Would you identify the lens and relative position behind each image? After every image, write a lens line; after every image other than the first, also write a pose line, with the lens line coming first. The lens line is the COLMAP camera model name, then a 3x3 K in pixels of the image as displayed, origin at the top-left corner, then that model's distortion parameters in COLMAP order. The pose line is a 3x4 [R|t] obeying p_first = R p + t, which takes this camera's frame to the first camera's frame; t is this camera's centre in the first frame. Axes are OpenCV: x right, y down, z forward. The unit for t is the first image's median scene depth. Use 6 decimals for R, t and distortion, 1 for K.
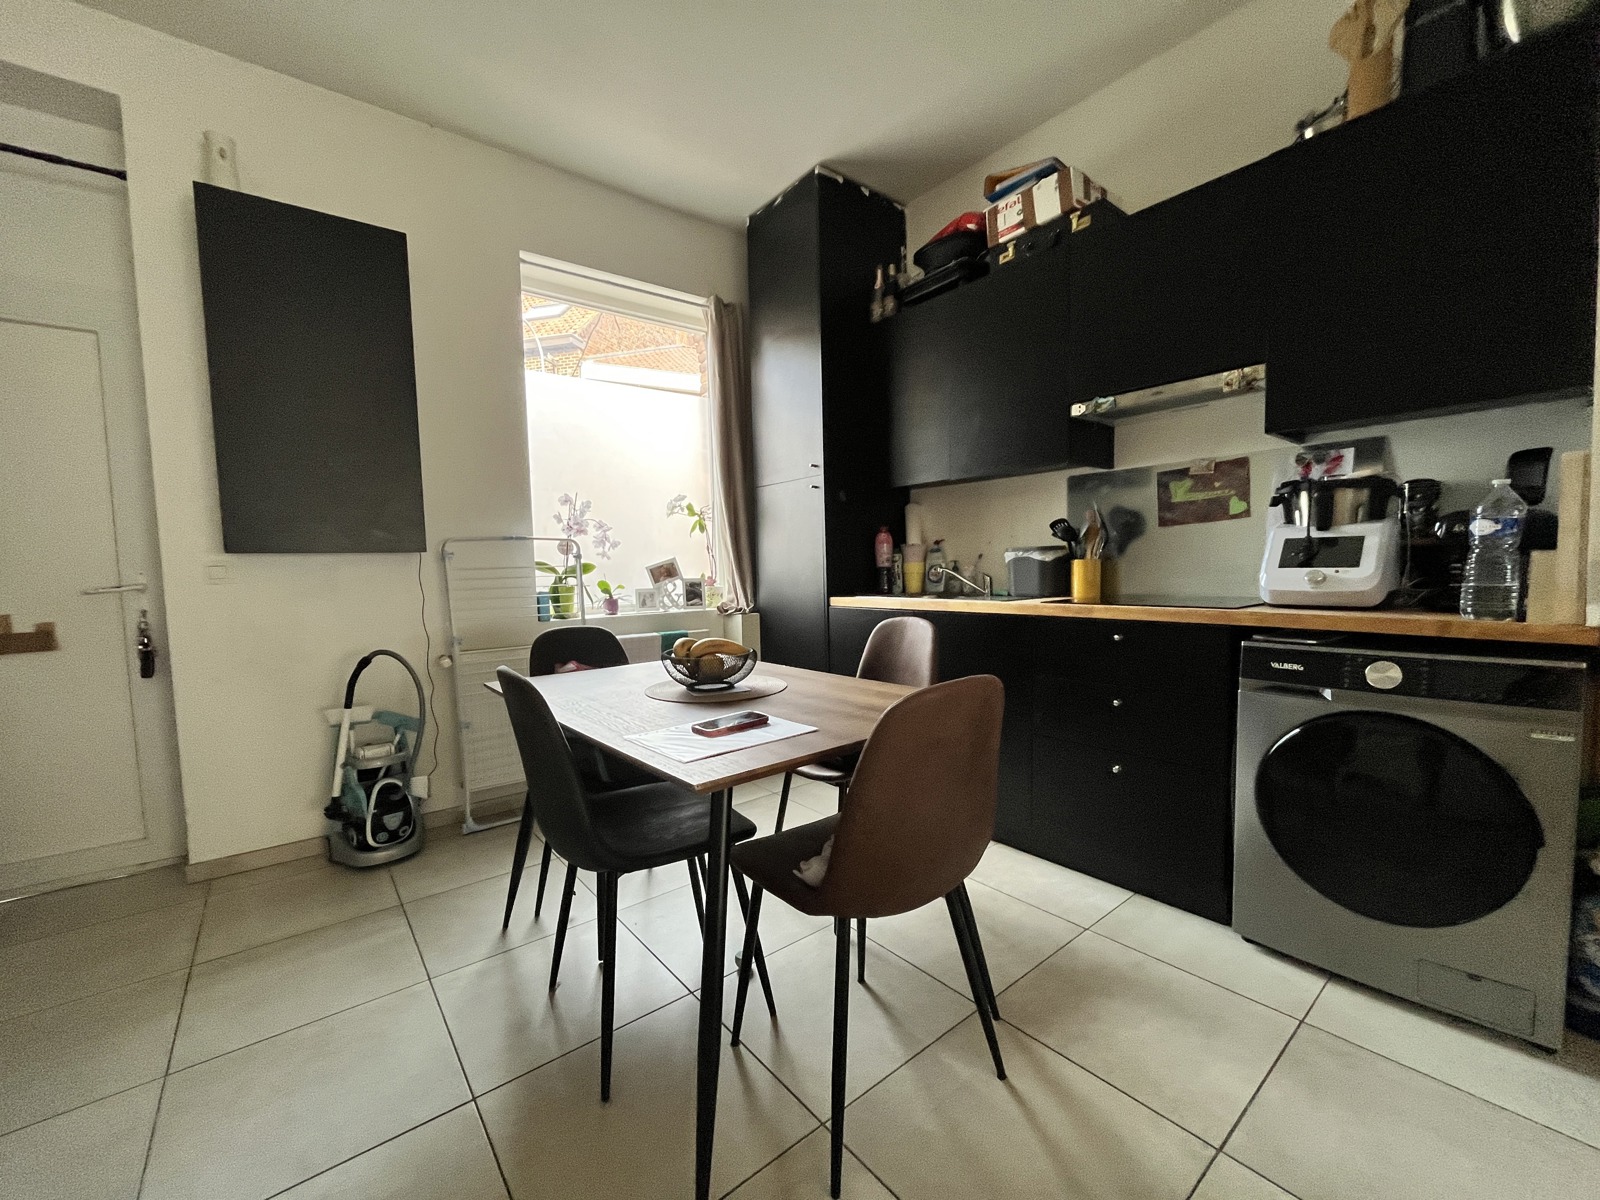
lens RADIAL K [[646.7, 0, 796.8], [0, 646.7, 614.2], [0, 0, 1]] dist [-0.003844, -0.000468]
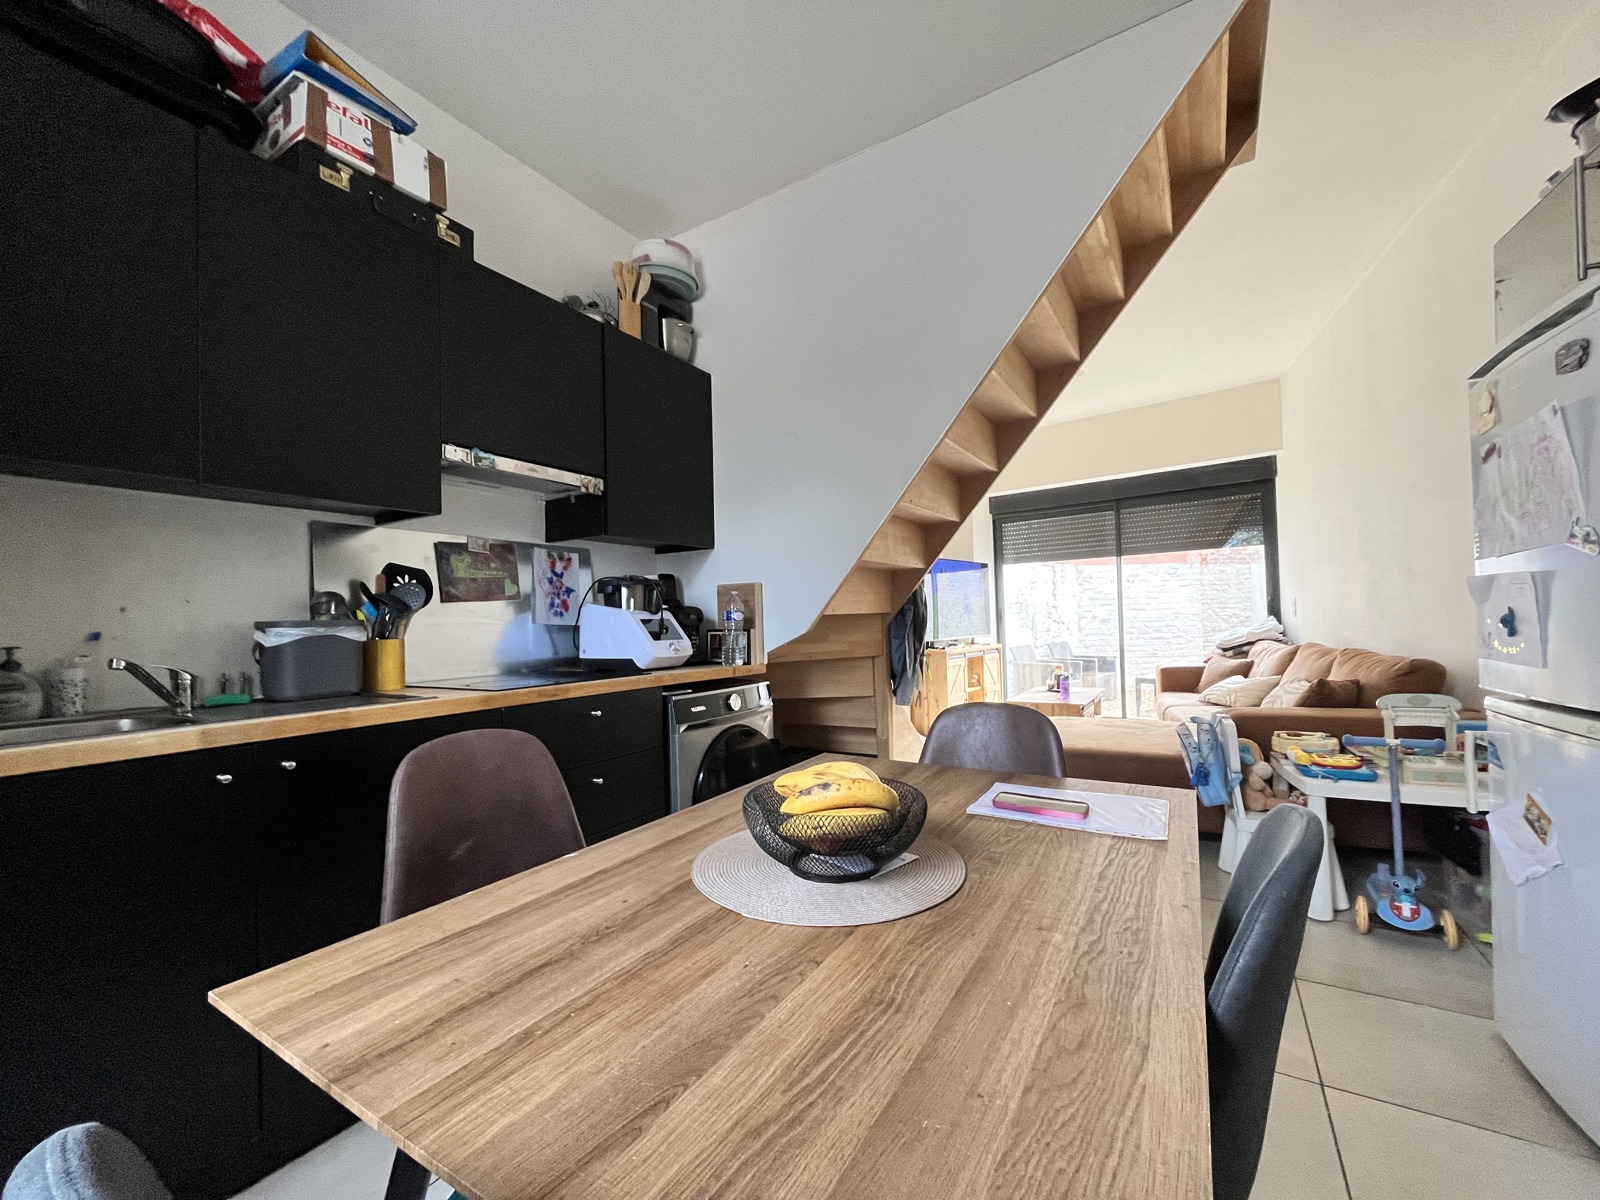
lens RADIAL K [[646.7, 0, 796.8], [0, 646.7, 614.2], [0, 0, 1]] dist [-0.003844, -0.000468]
pose [[-0.331206, 0.045313, 0.942470, -0.463034], [0.104074, 0.994506, -0.011241, -0.061366], [-0.937801, 0.094364, -0.334102, 0.886409]]
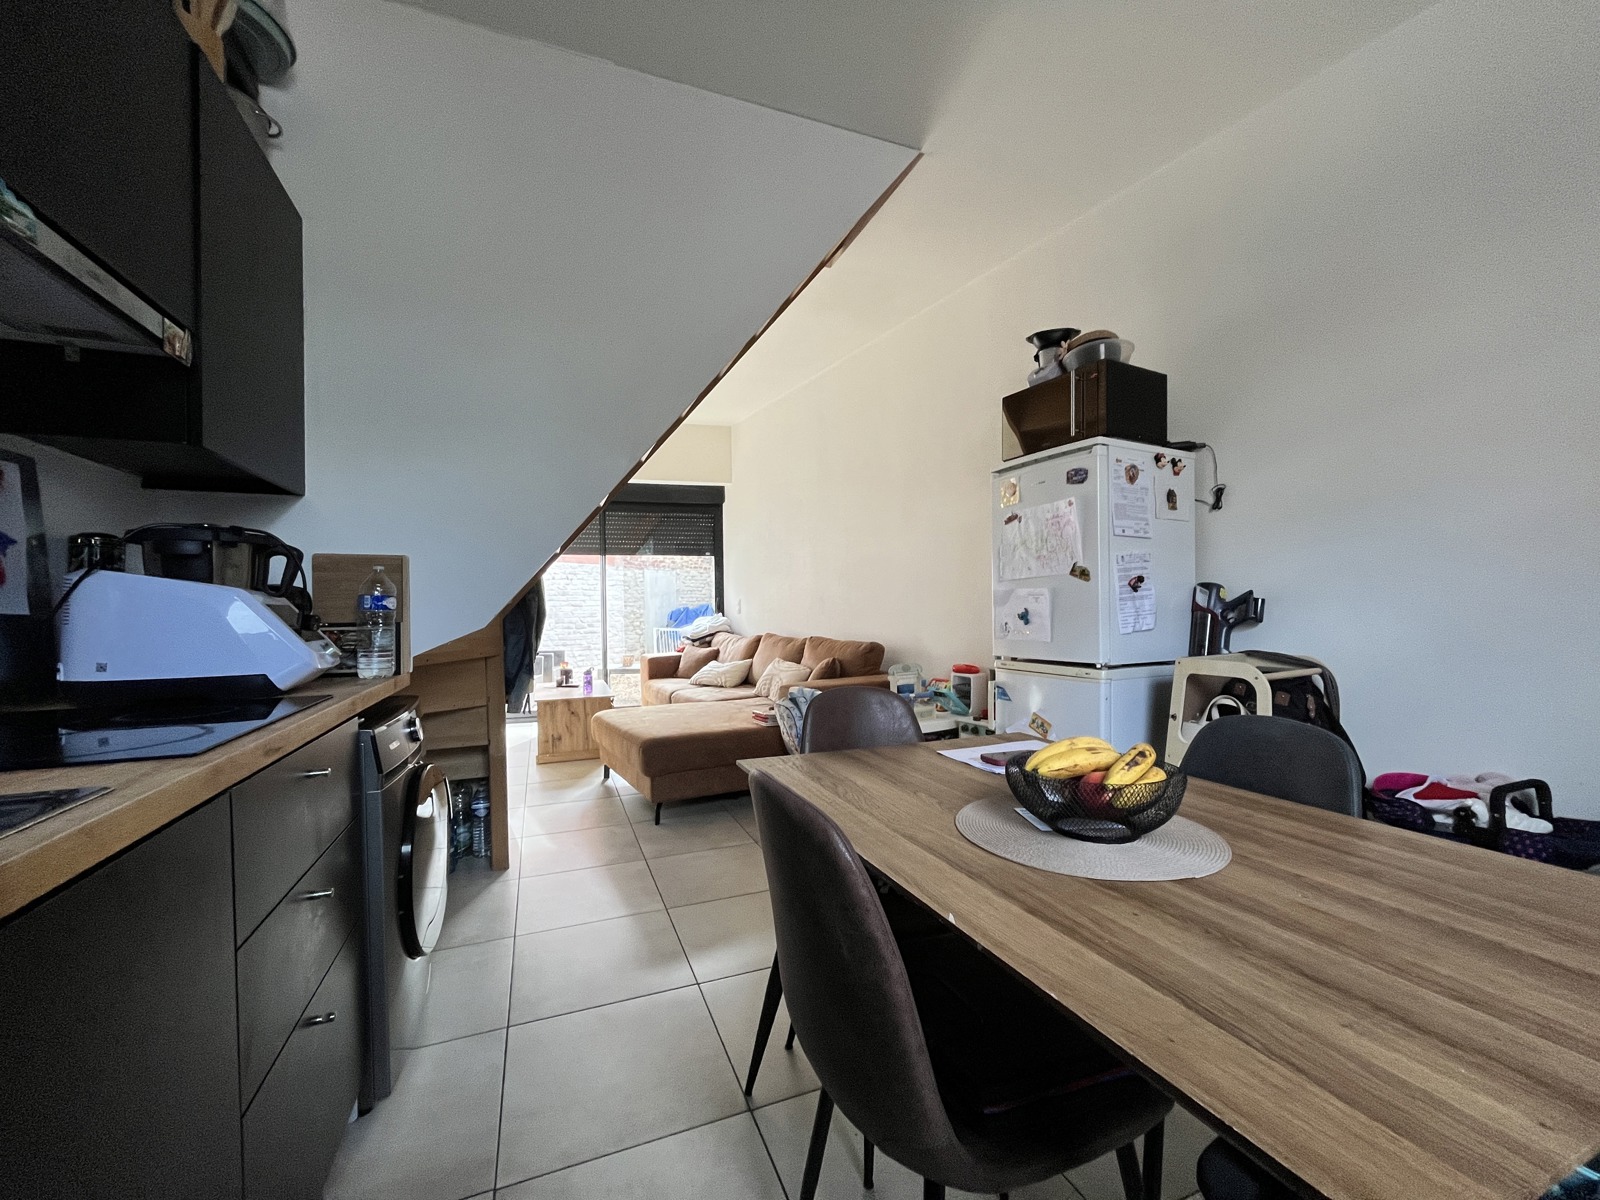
lens RADIAL K [[646.7, 0, 796.8], [0, 646.7, 614.2], [0, 0, 1]] dist [-0.003844, -0.000468]
pose [[-0.957618, 0.032455, 0.286207, -0.040595], [0.056501, 0.995493, 0.076162, -0.099744], [-0.282445, 0.089106, -0.955136, 1.201376]]
